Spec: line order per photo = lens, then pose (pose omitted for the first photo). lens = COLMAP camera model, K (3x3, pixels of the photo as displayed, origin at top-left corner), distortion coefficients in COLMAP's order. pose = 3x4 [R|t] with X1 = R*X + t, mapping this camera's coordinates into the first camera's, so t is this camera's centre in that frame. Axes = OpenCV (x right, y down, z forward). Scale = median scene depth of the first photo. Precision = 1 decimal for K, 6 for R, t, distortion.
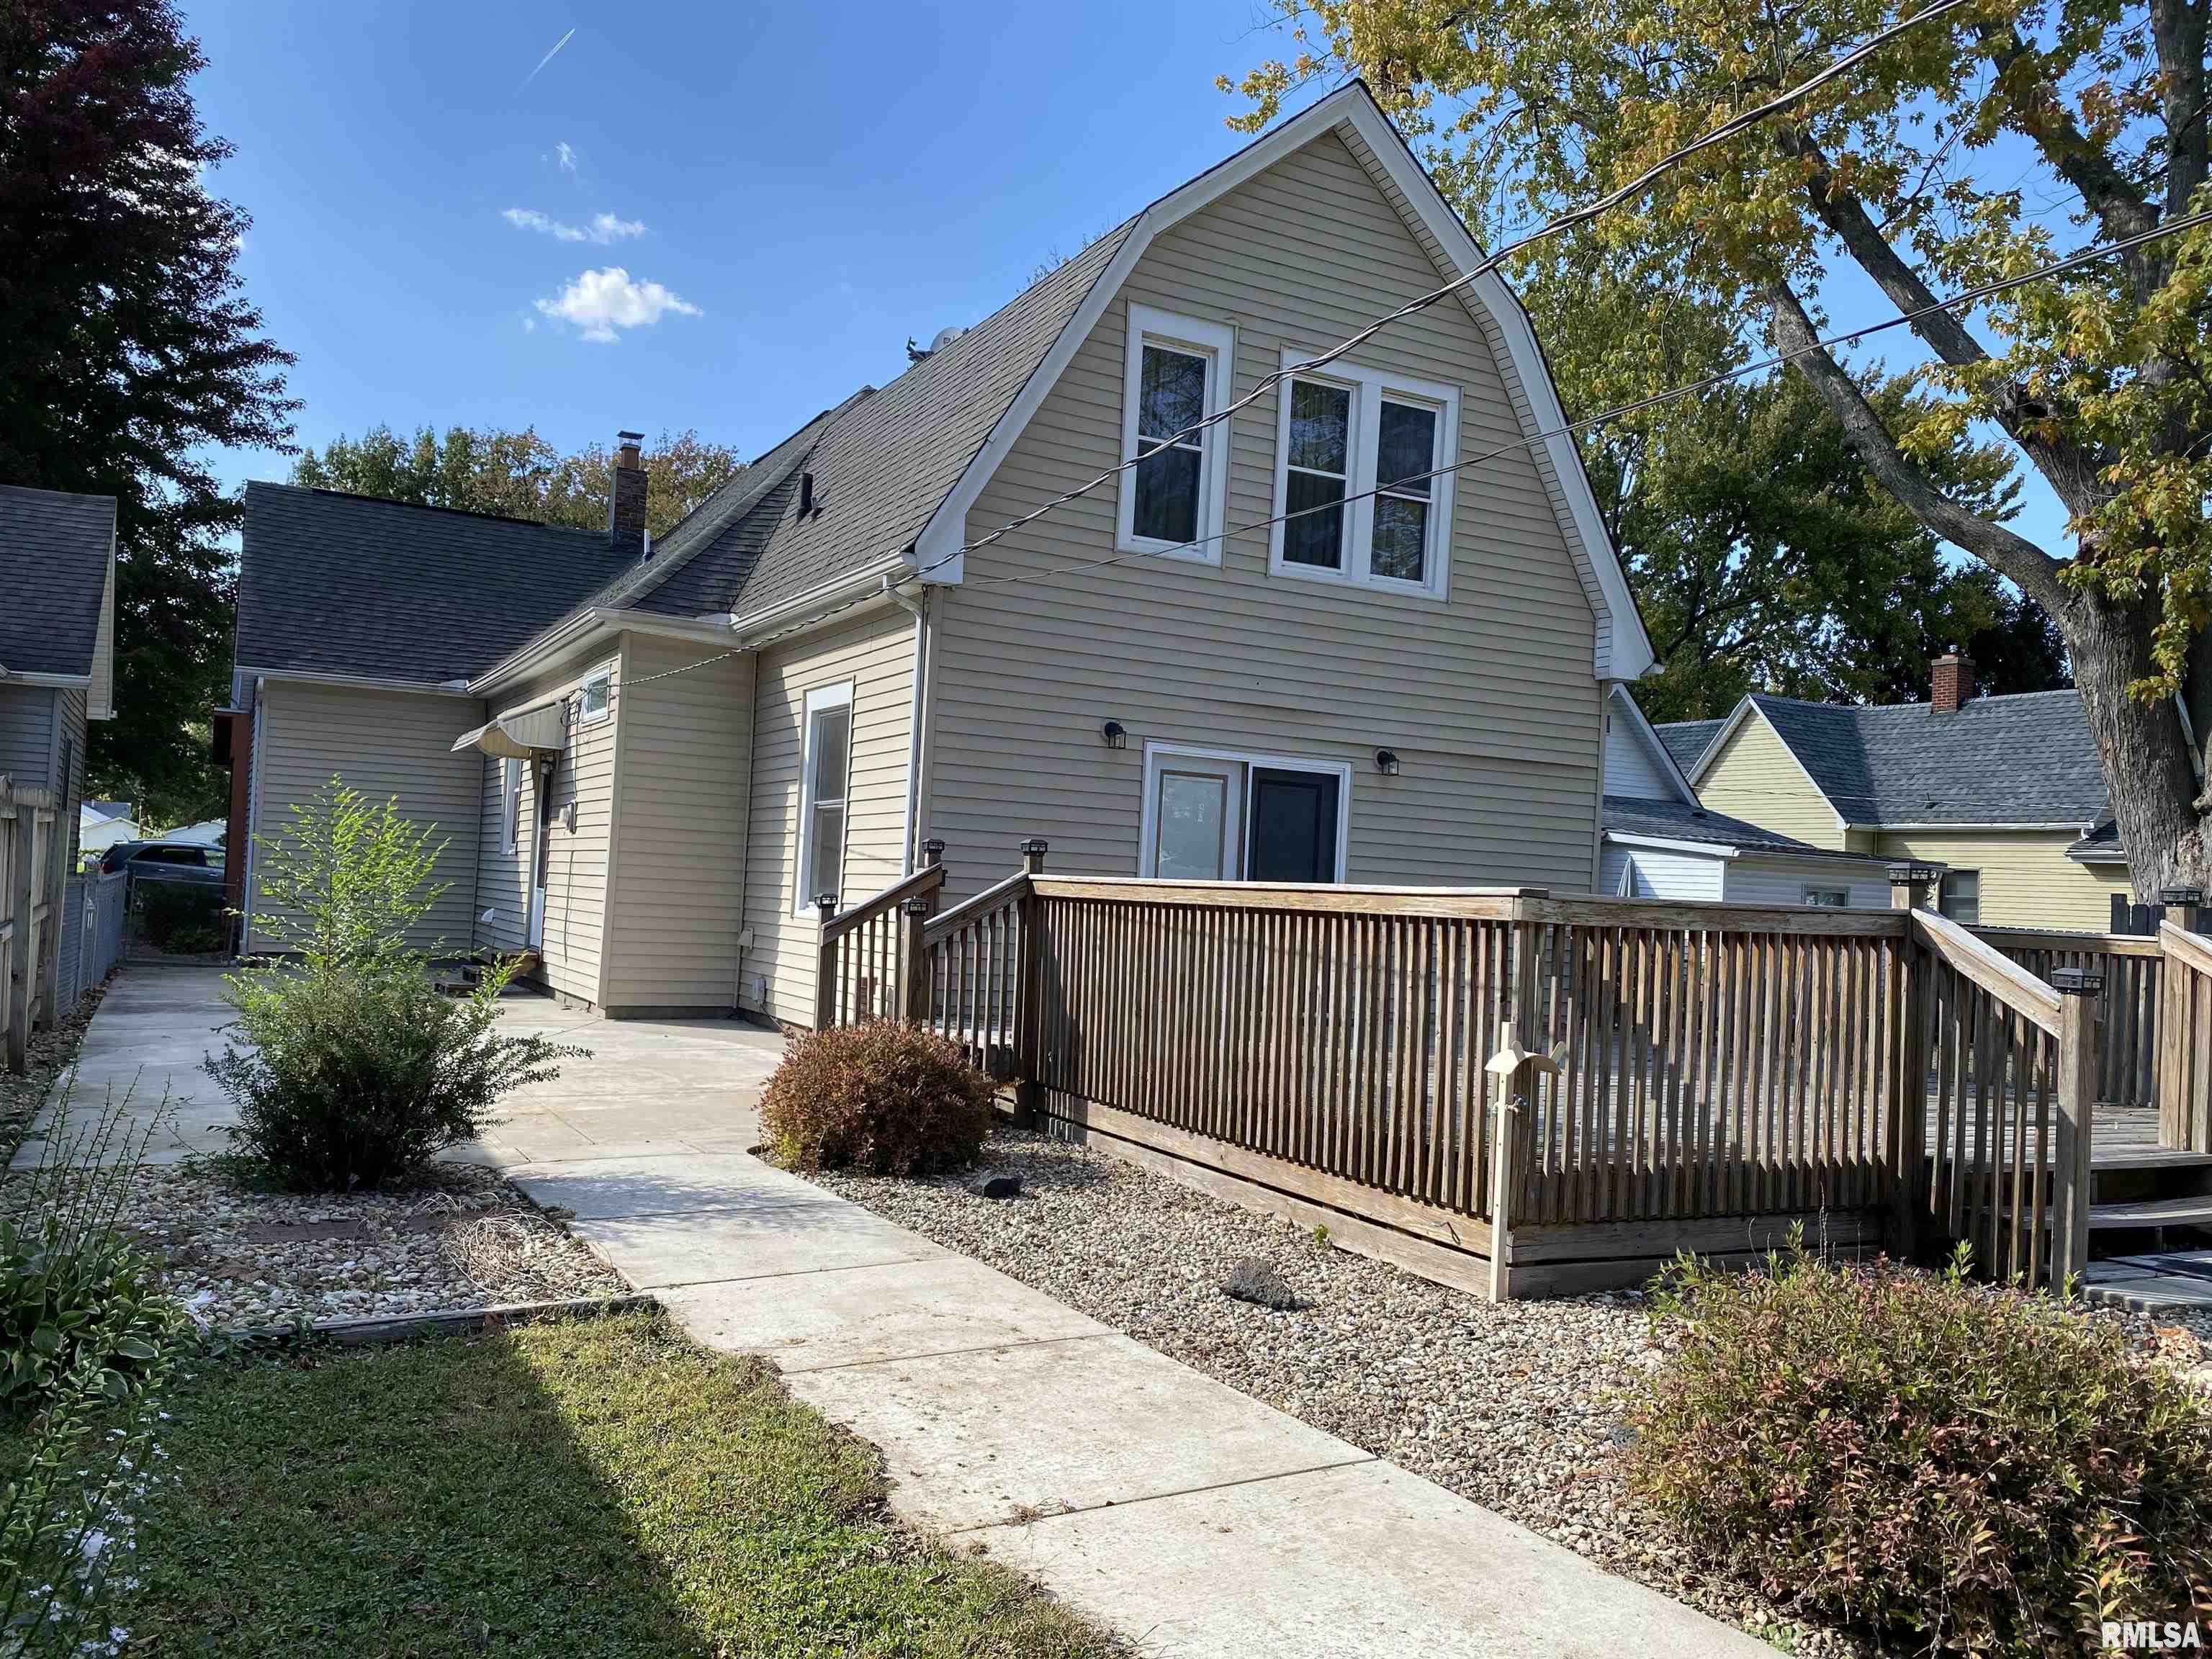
lens RADIAL K [[1673.8, 0, 1110.9], [0, 1673.8, 848.4], [0, 0, 1]] dist [0.034579, -0.016591]
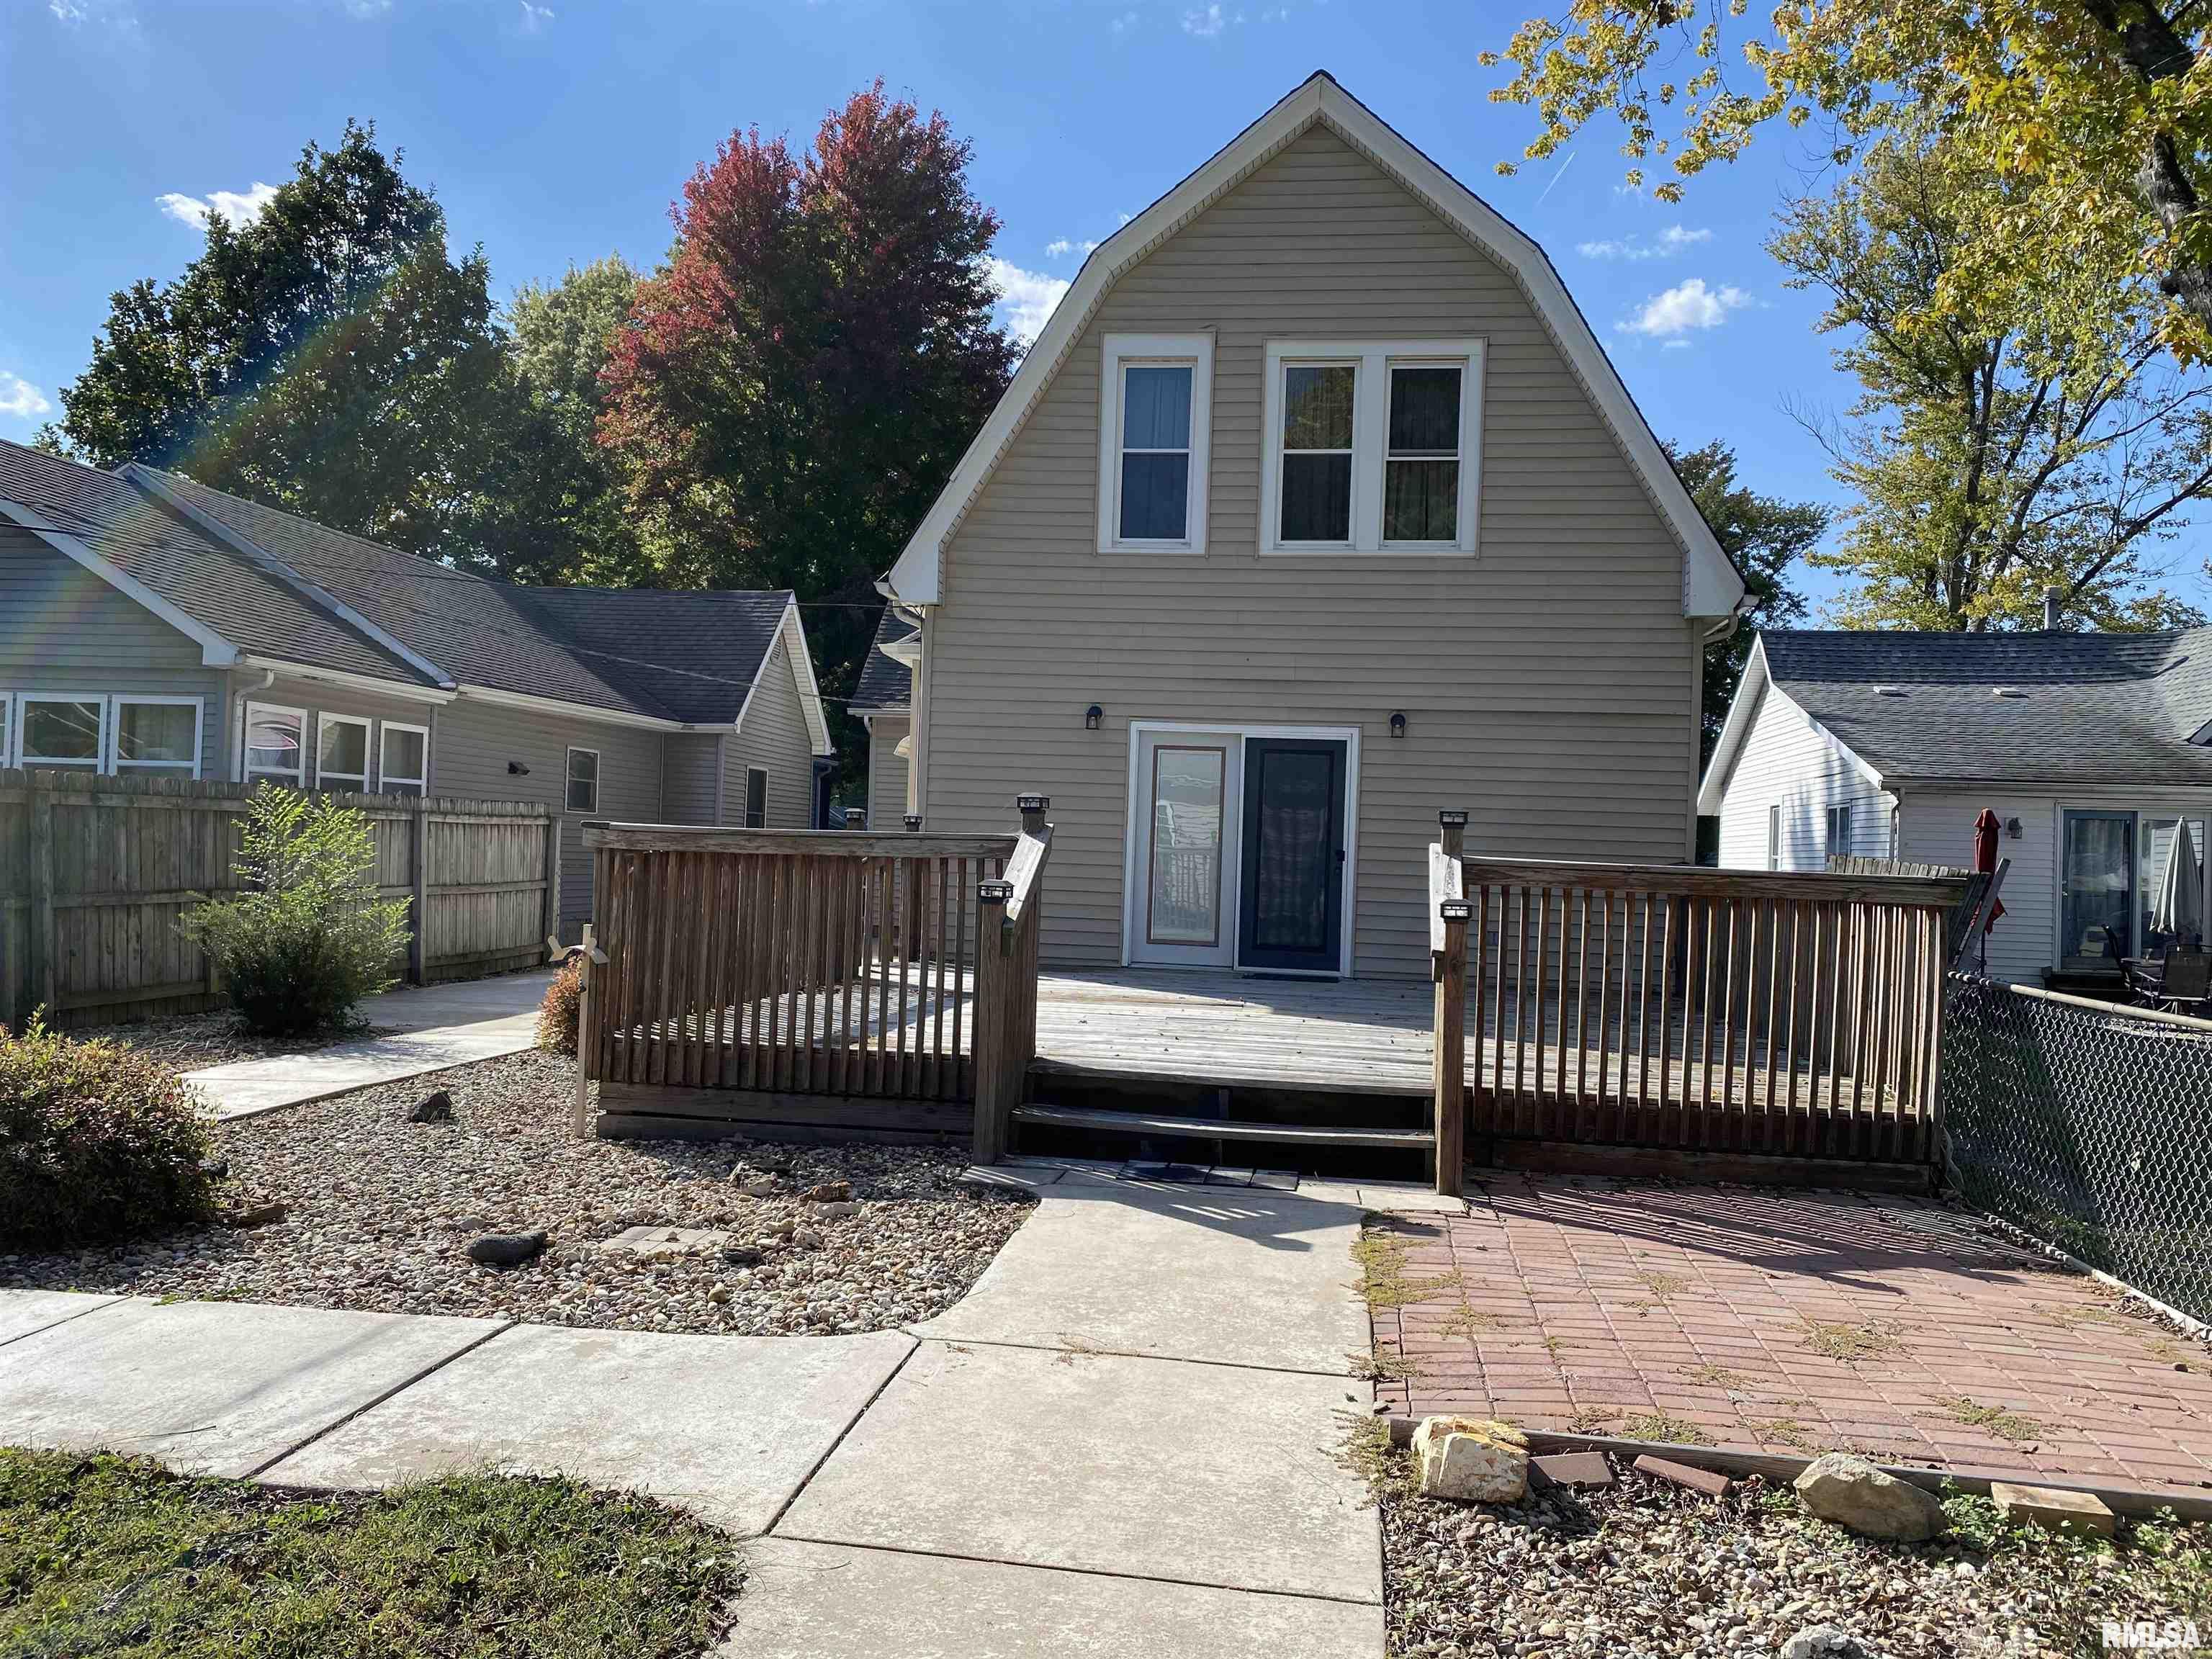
lens RADIAL K [[1673.8, 0, 1112.9], [0, 1673.8, 821.8], [0, 0, 1]] dist [0.034579, -0.016591]
pose [[0.808692, -0.032152, -0.587353, 0.620021], [0.017932, 0.999389, -0.030017, 0.034040], [0.587958, 0.013742, 0.808774, 0.087785]]
